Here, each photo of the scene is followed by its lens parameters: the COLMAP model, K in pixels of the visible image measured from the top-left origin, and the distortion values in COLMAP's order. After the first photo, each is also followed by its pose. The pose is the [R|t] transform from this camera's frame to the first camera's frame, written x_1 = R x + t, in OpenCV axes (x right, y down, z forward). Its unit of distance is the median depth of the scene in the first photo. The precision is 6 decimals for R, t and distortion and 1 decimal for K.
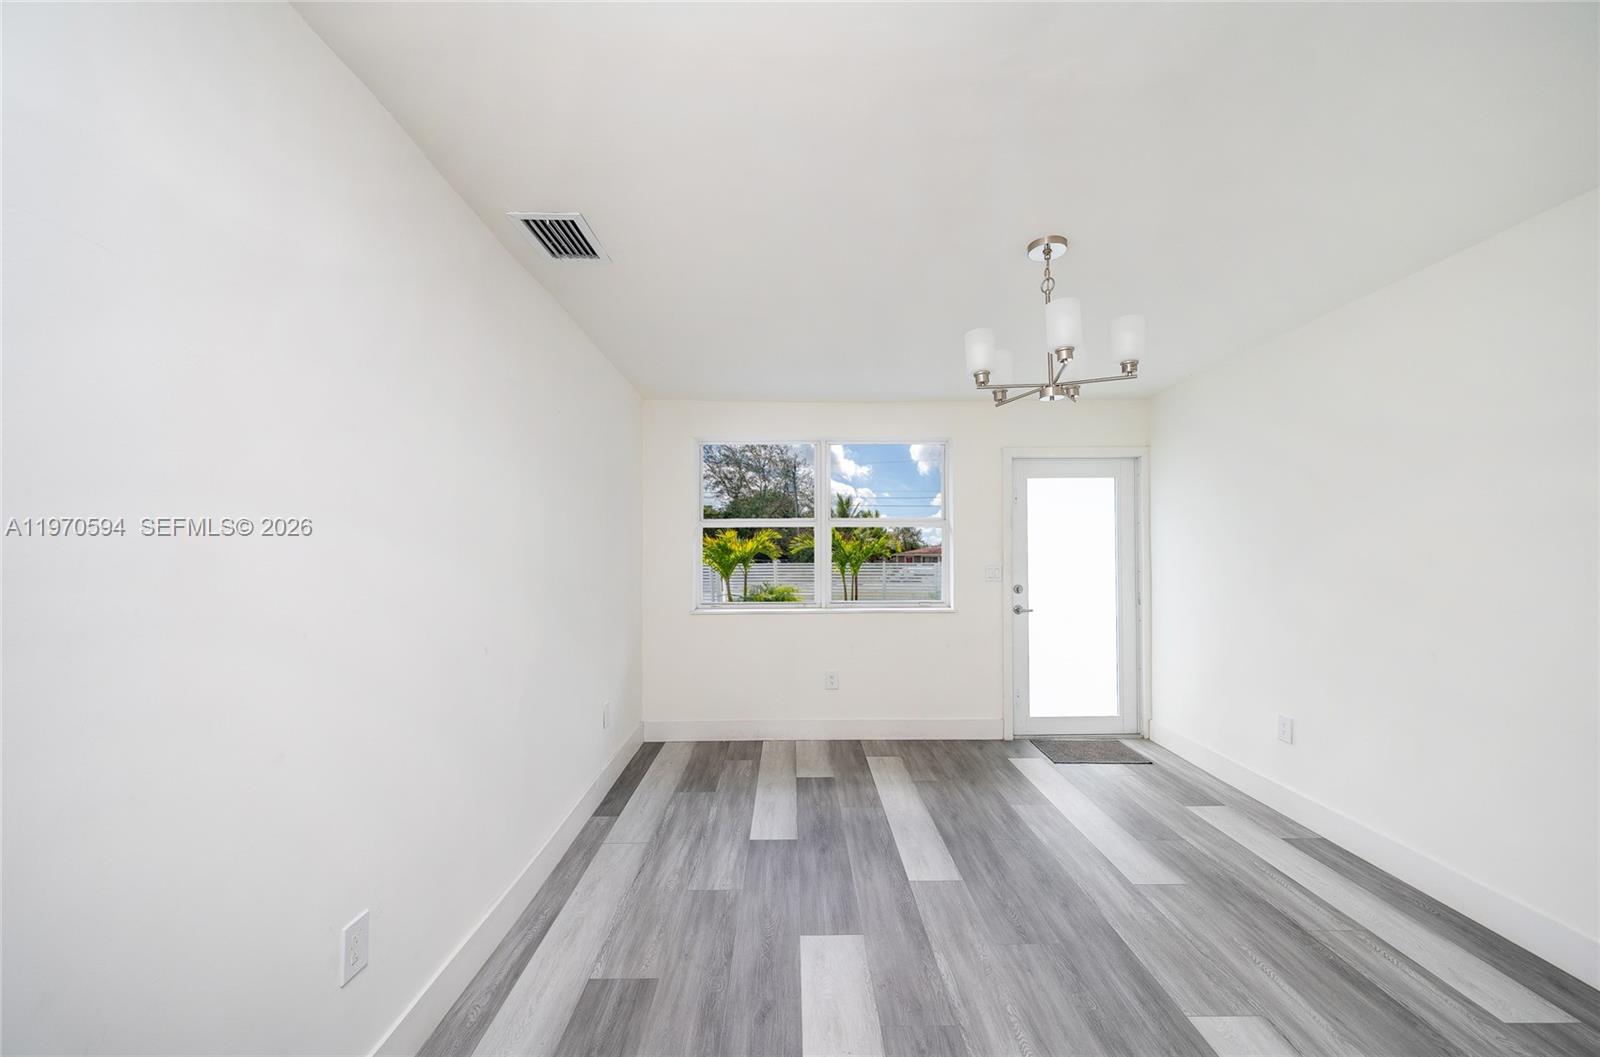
lens RADIAL K [[637.3, 0, 793.4], [0, 637.3, 529.1], [0, 0, 1]] dist [0.000271, 0.000980]
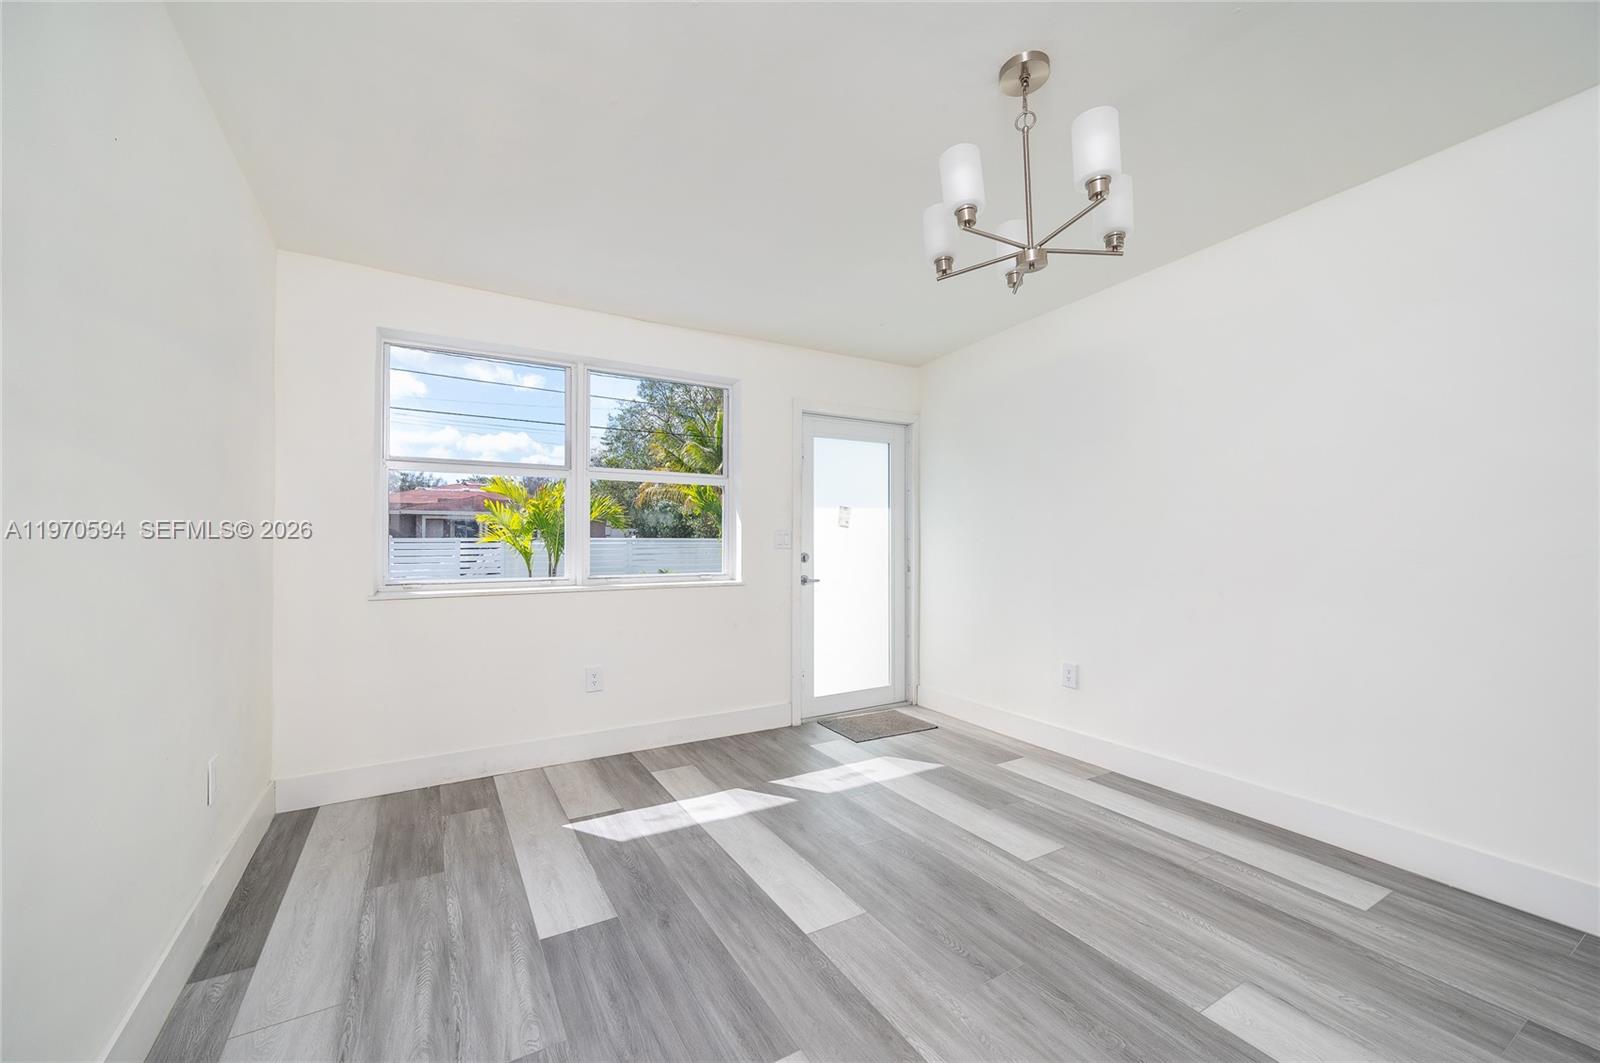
lens RADIAL K [[637.3, 0, 800.9], [0, 637.3, 538.4], [0, 0, 1]] dist [0.000271, 0.000980]
pose [[0.865718, 0.004473, 0.500512, -0.148383], [-0.012380, 0.999846, 0.012477, 0.079496], [-0.500379, -0.016998, 0.865639, 0.315961]]
